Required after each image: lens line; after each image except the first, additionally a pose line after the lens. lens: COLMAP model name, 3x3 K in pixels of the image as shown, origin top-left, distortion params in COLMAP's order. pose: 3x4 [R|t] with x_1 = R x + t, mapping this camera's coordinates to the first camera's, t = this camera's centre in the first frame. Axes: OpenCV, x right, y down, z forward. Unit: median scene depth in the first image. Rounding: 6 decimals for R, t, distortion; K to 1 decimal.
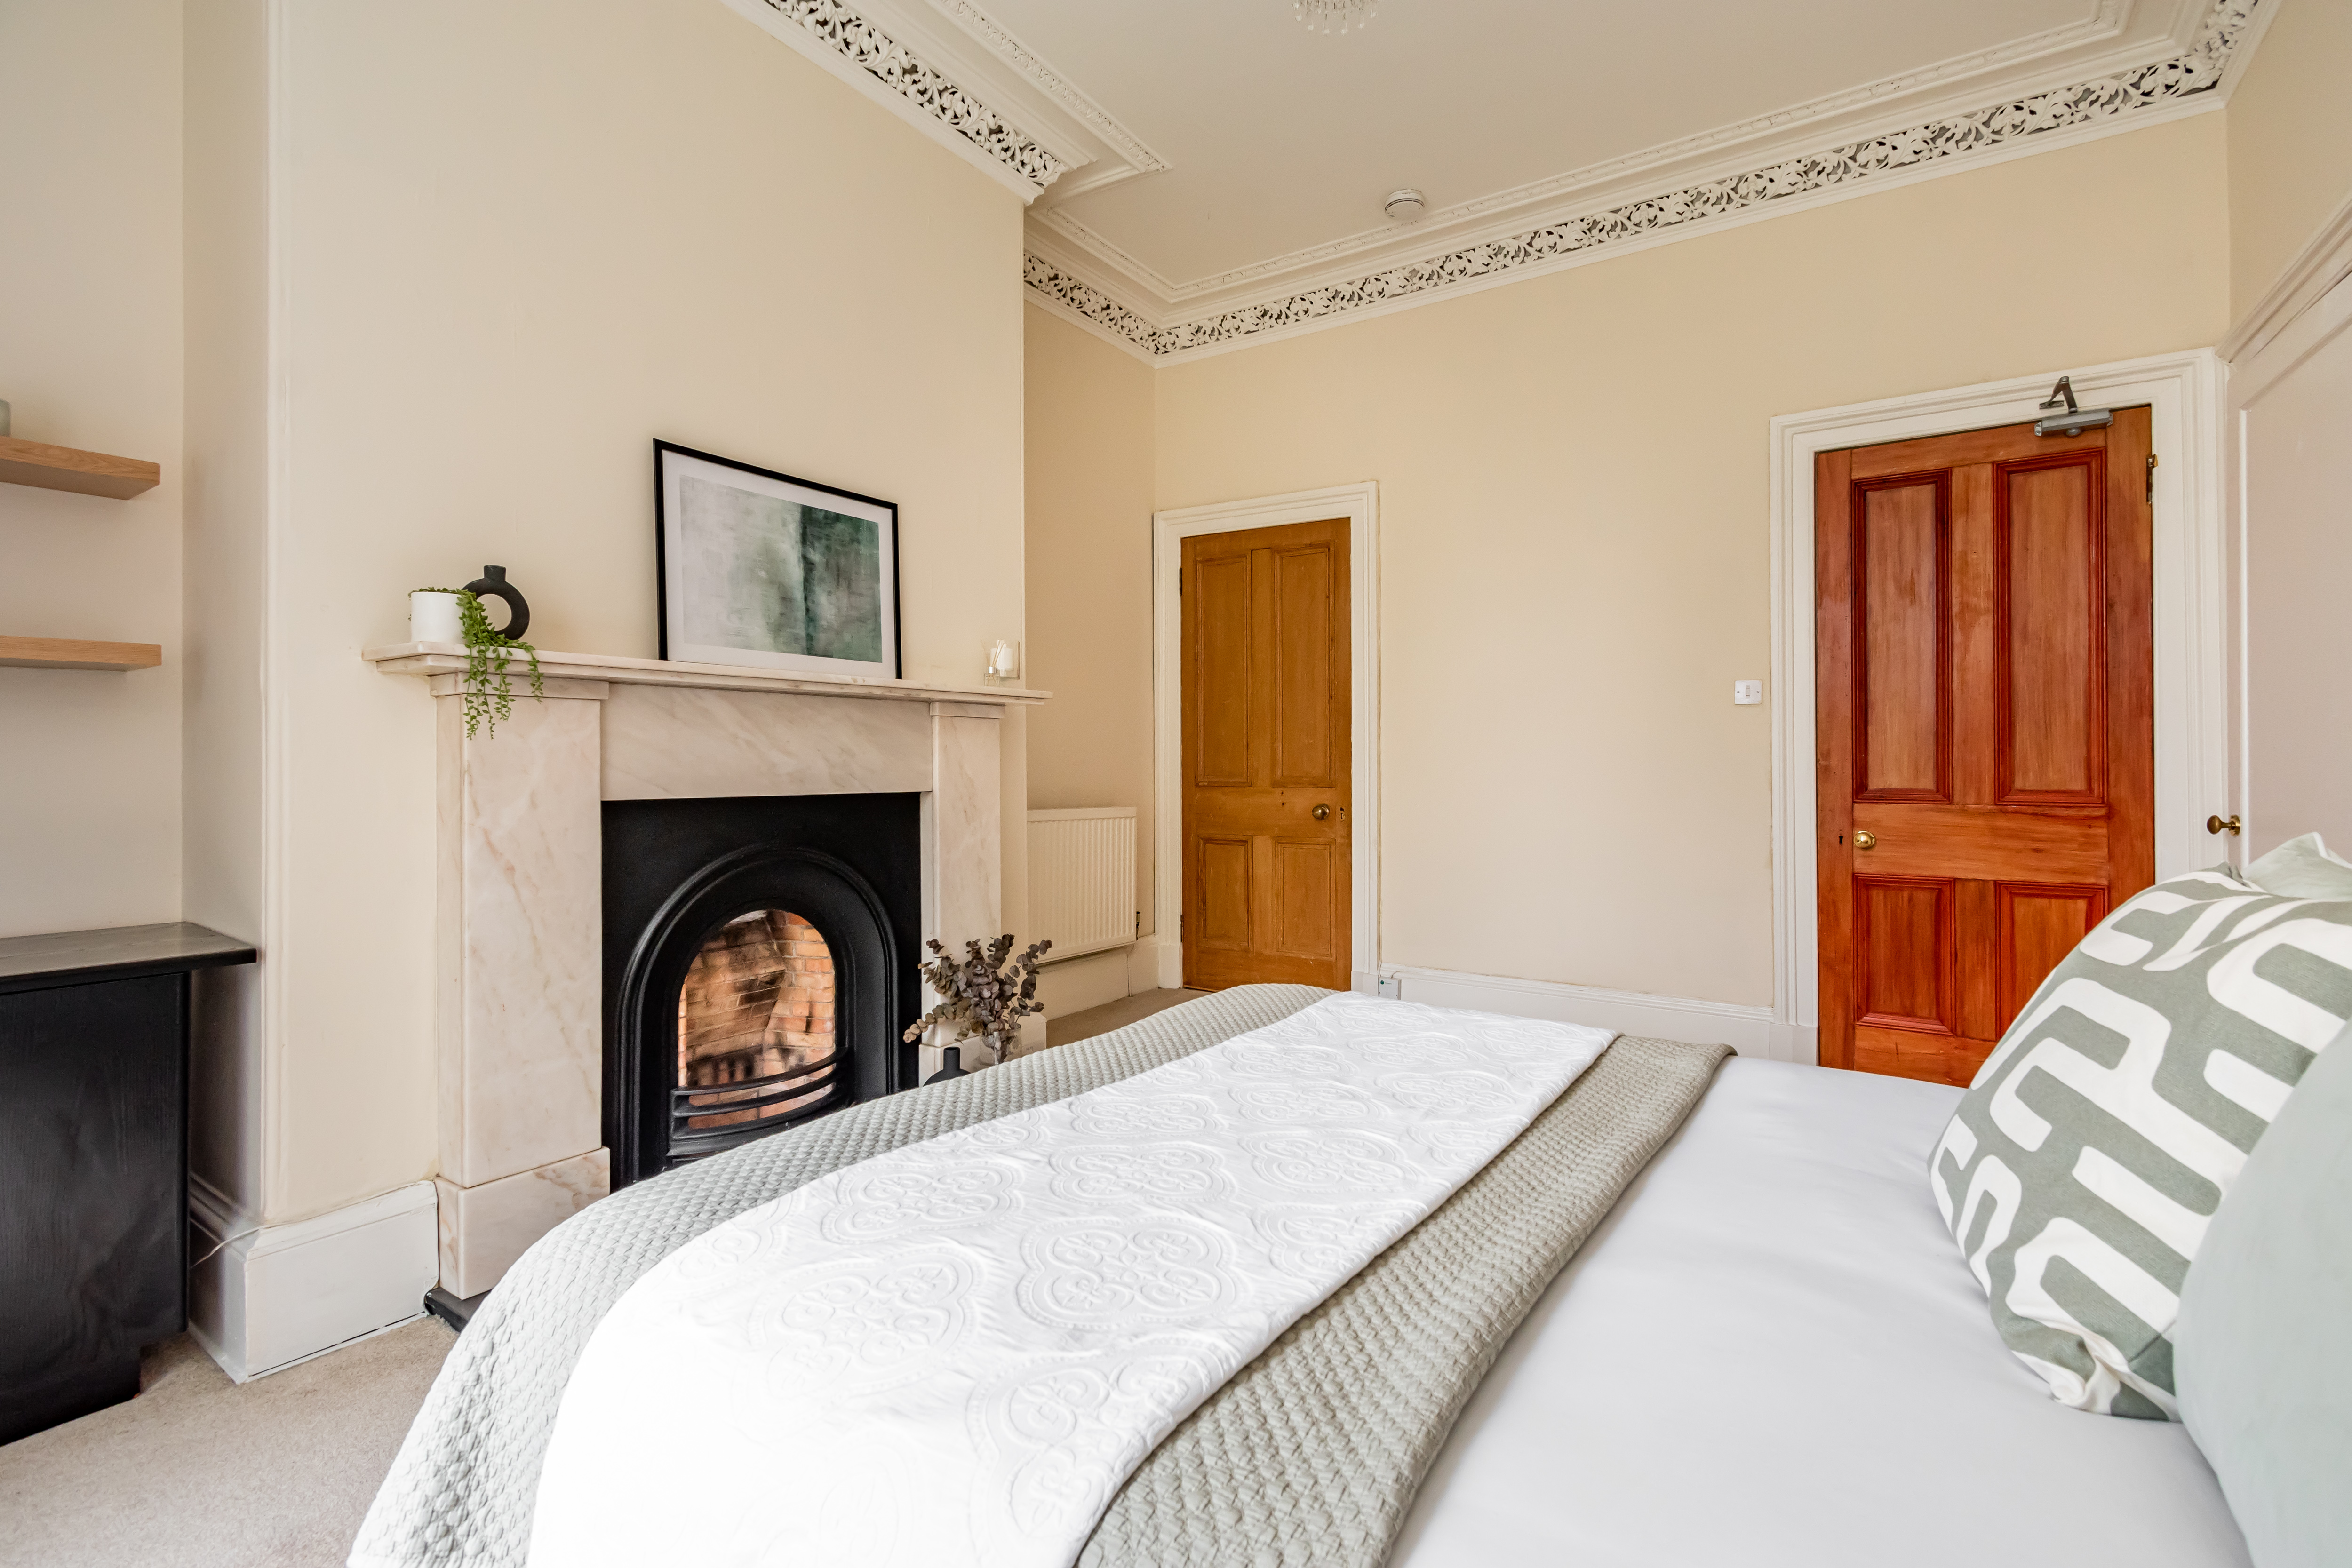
lens RADIAL K [[1073.8, 0, 1182.4], [0, 1073.8, 761.1], [0, 0, 1]] dist [0.001571, 0.000472]
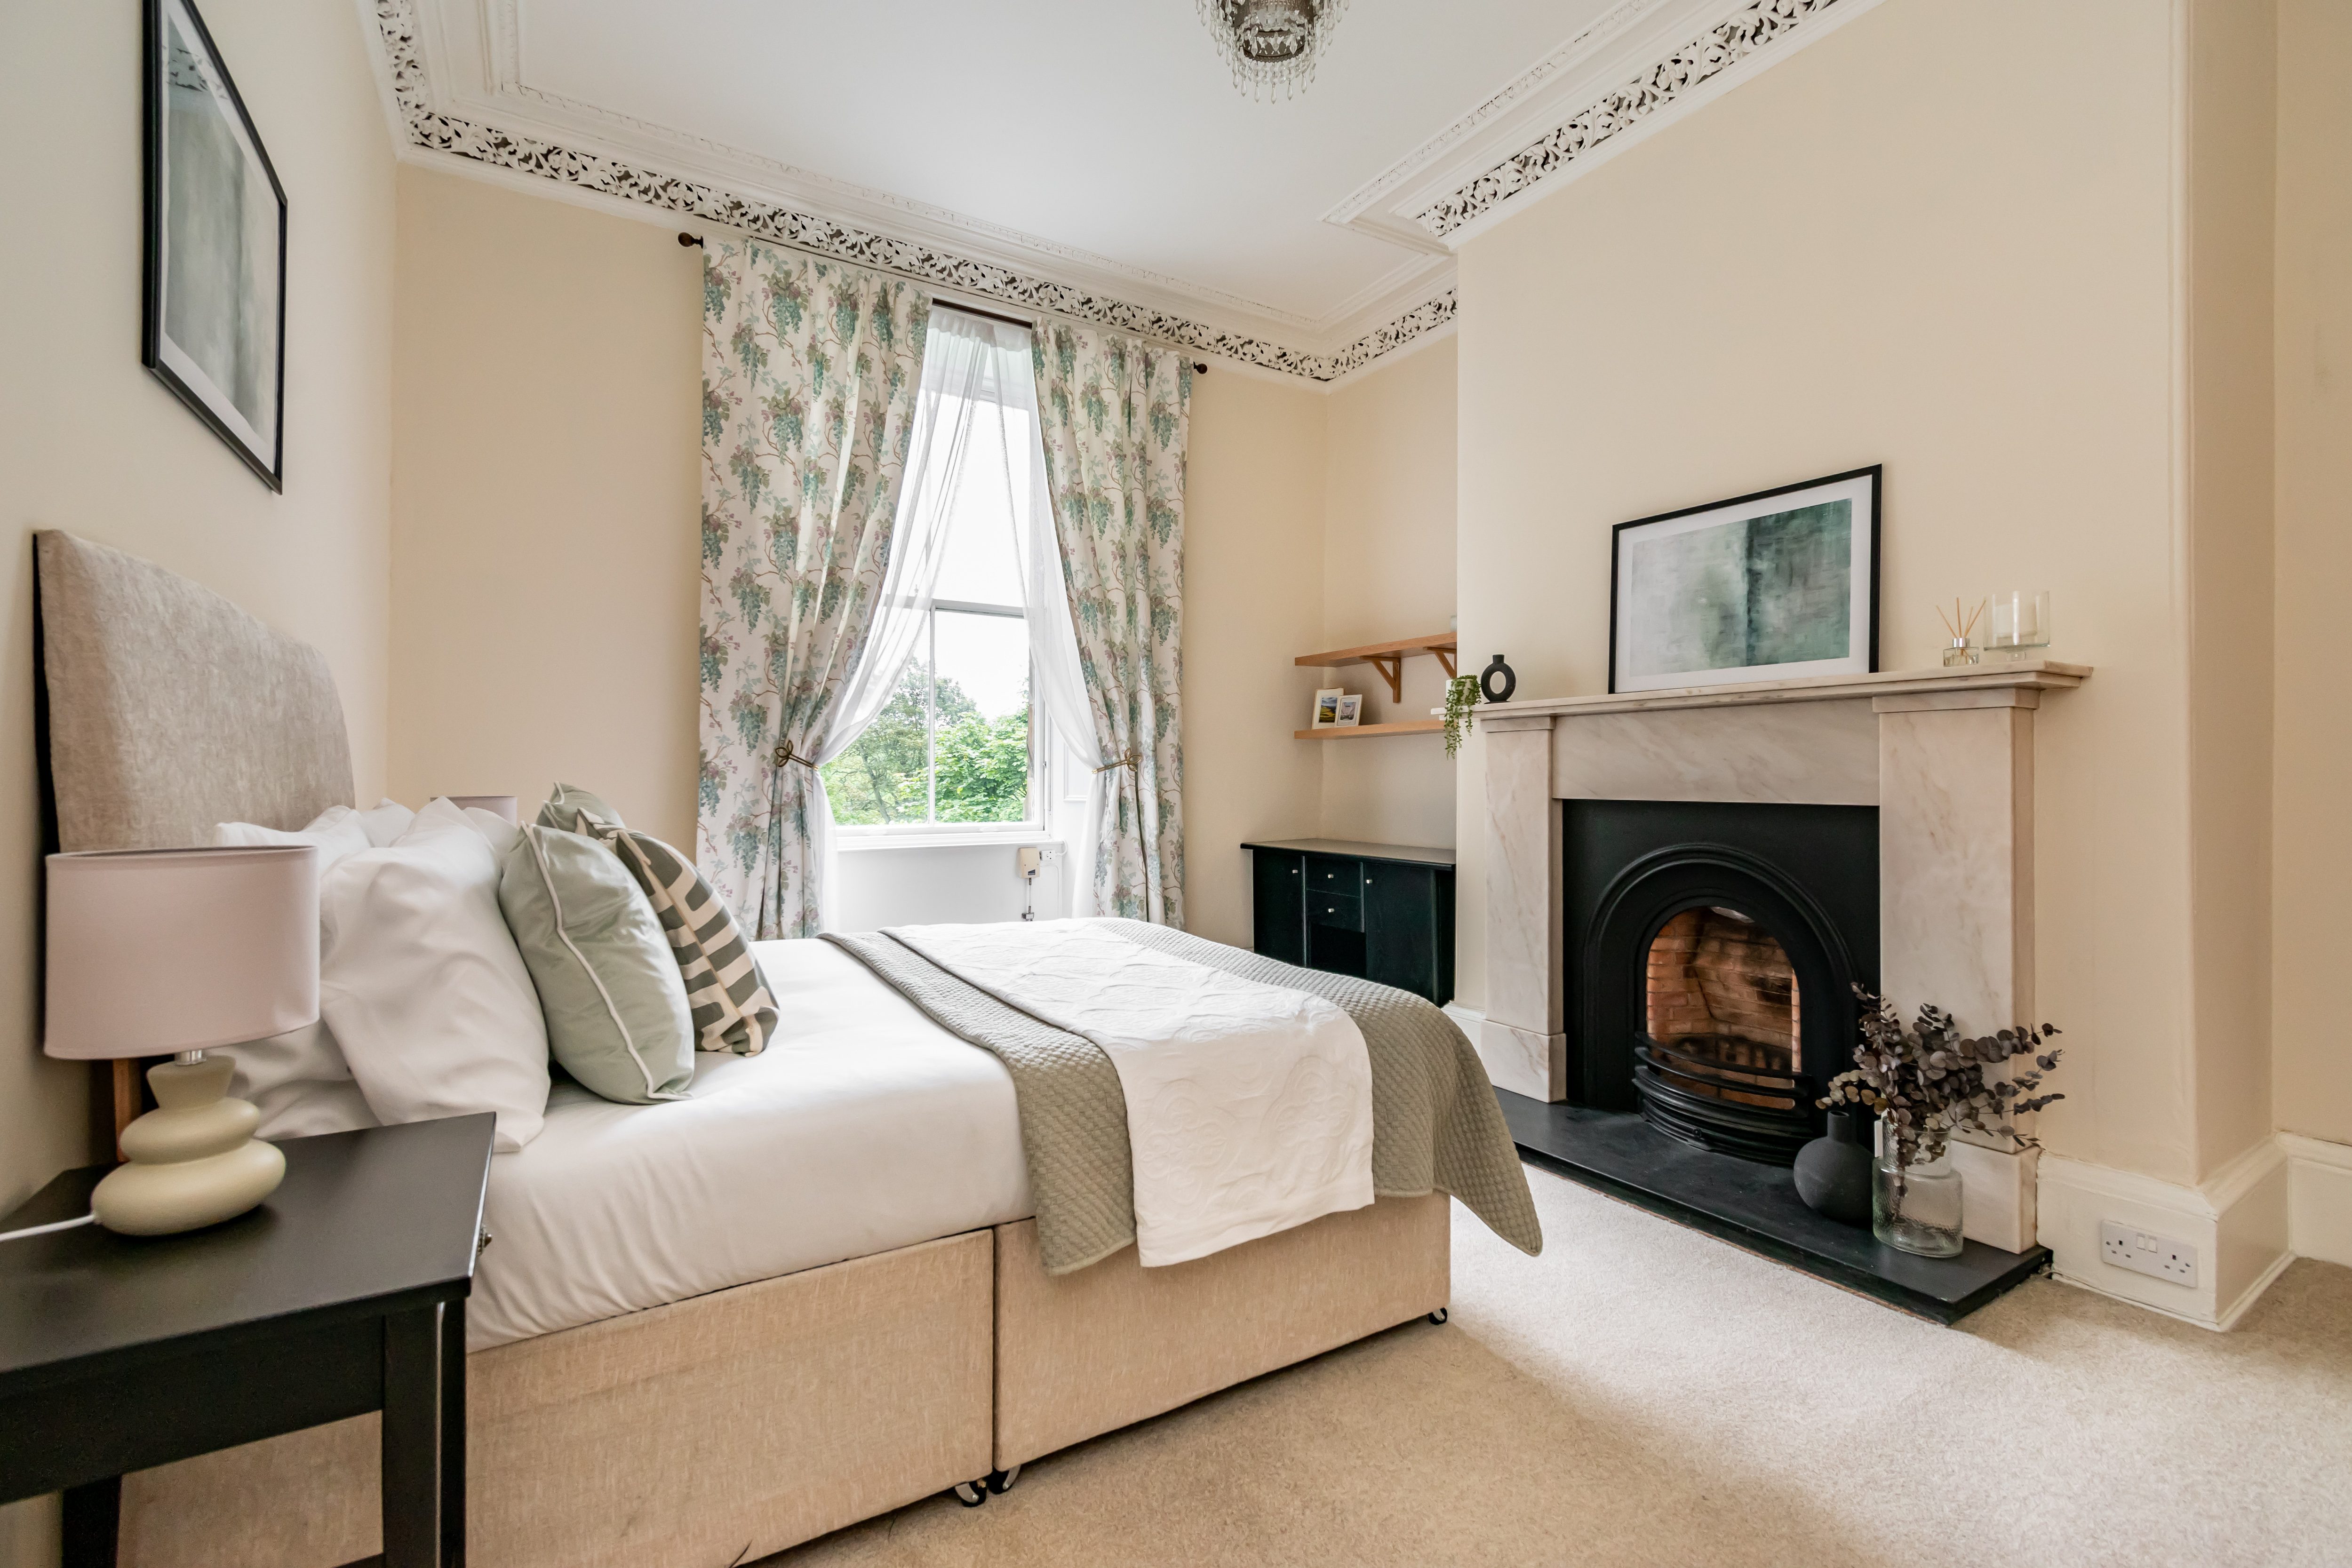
lens RADIAL K [[1060.8, 0, 1183.8], [0, 1060.8, 778.6], [0, 0, 1]] dist [-0.002233, -0.000206]
pose [[-0.431058, 0.001376, -0.902323, 0.796124], [0.000466, 0.999999, 0.001302, 0.006672], [0.902324, 0.000141, -0.431059, 0.957893]]
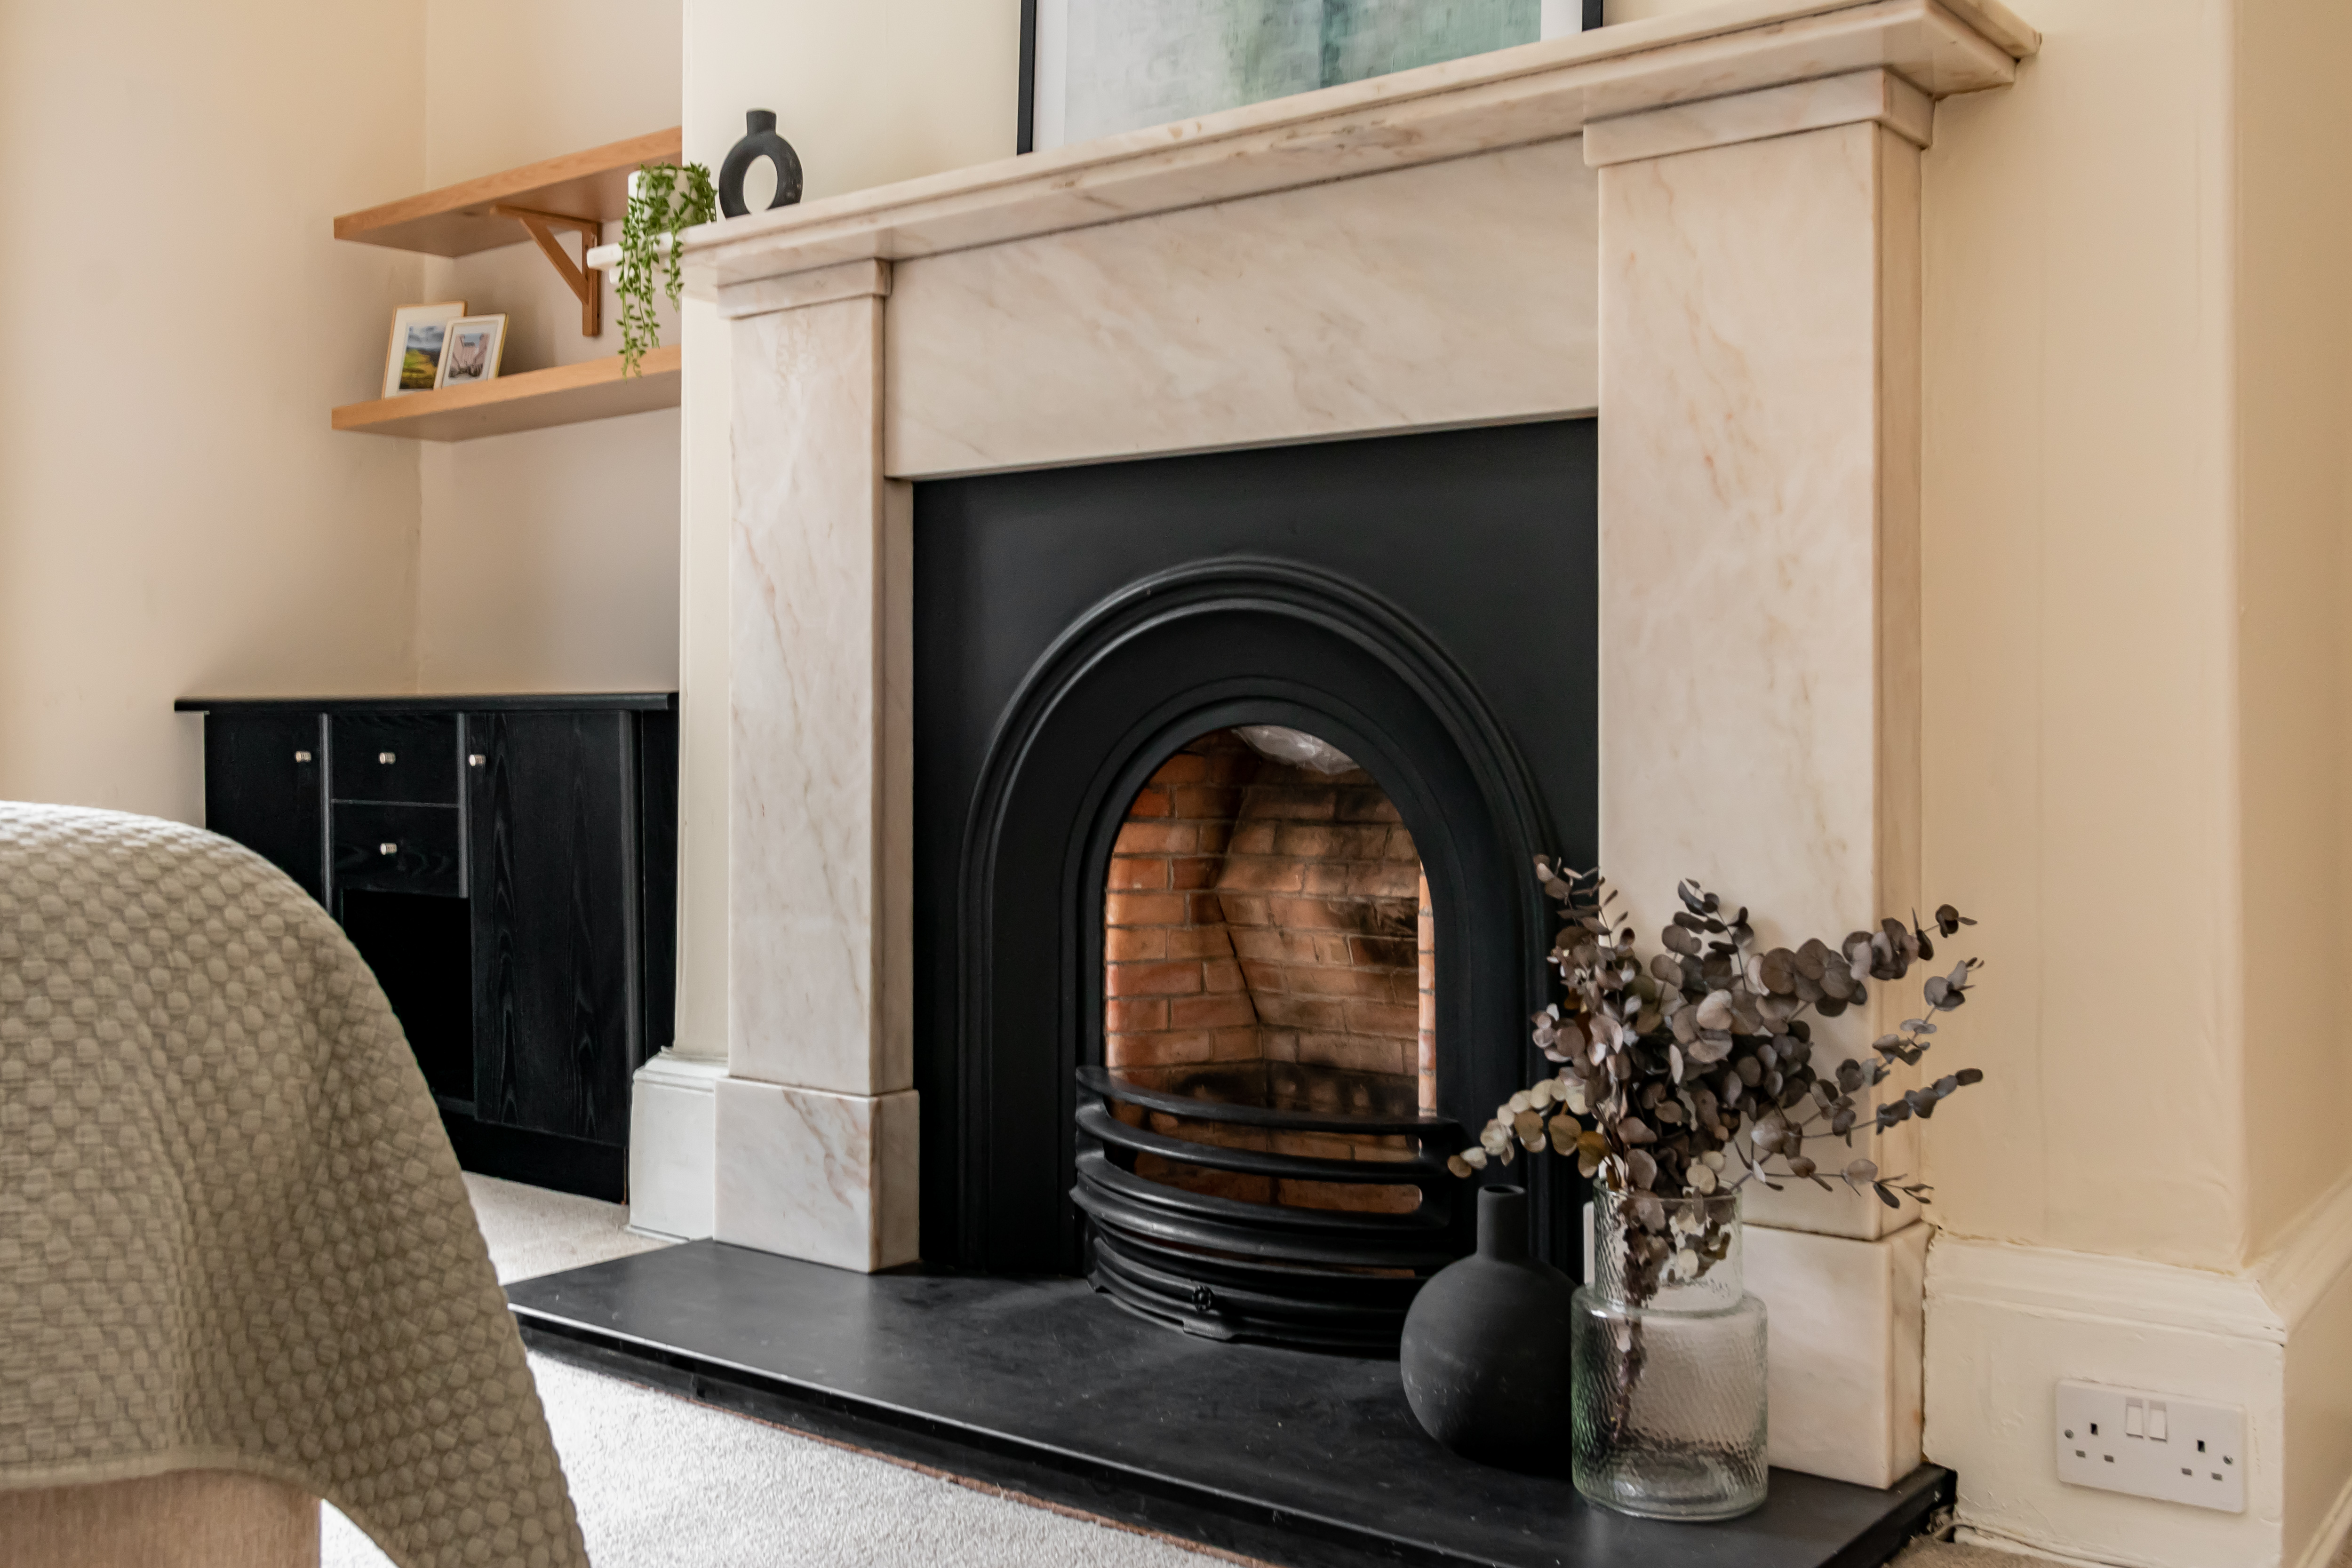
lens RADIAL K [[2259.4, 0, 1170.2], [0, 2259.4, 744.1], [0, 0, 1]] dist [0.003813, -0.009458]
pose [[-0.093379, 0.001904, -0.995629, 0.500666], [-0.002951, 0.999993, 0.002190, 0.141445], [0.995626, 0.003143, -0.093373, 1.030141]]
